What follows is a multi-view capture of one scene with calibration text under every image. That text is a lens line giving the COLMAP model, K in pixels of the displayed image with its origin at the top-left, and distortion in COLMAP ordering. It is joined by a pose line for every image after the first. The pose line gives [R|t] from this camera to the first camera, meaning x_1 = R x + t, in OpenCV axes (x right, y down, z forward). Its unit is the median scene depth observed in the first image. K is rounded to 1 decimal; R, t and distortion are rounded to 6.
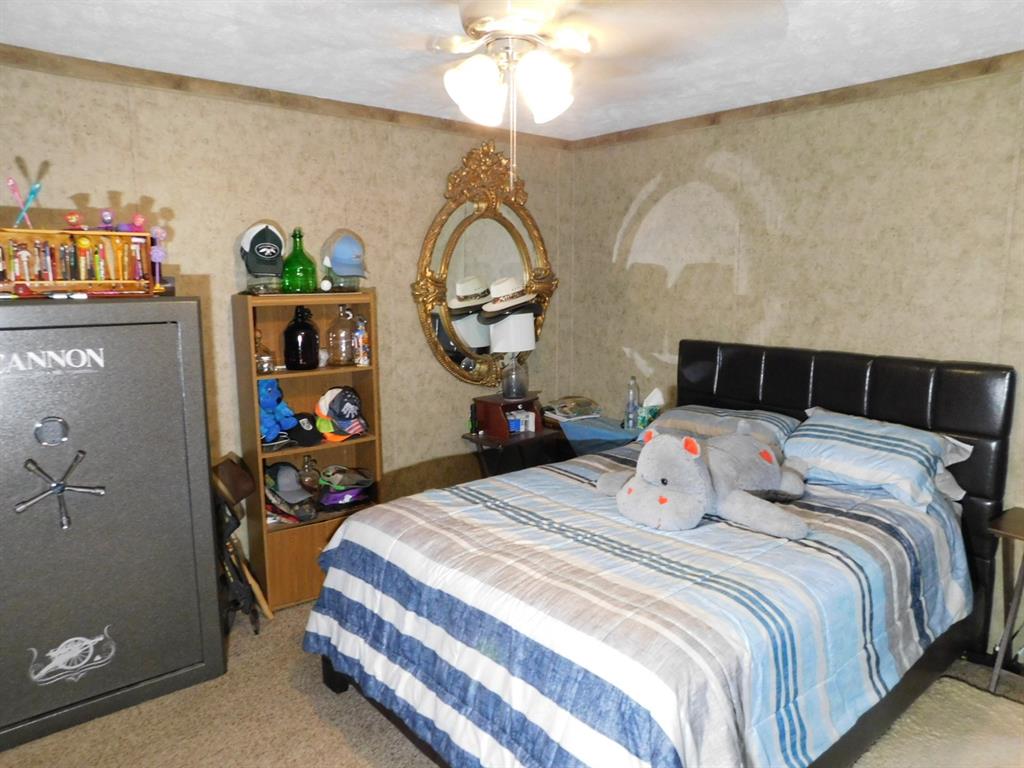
lens RADIAL K [[706.8, 0, 521.5], [0, 706.8, 374.9], [0, 0, 1]] dist [-0.047067, 0.011098]
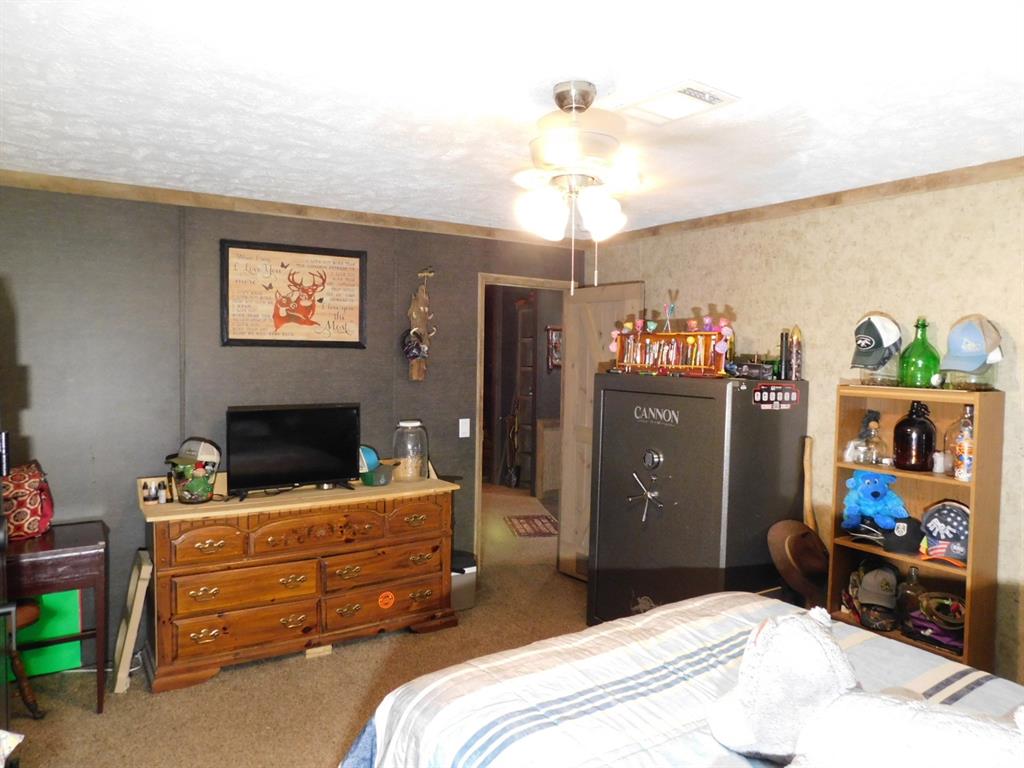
lens RADIAL K [[706.8, 0, 521.2], [0, 706.8, 393.0], [0, 0, 1]] dist [-0.047067, 0.011098]
pose [[-0.122535, 0.048982, -0.991255, 0.698714], [-0.158311, 0.985028, 0.068244, -0.095829], [0.979756, 0.165289, -0.112946, 0.643659]]
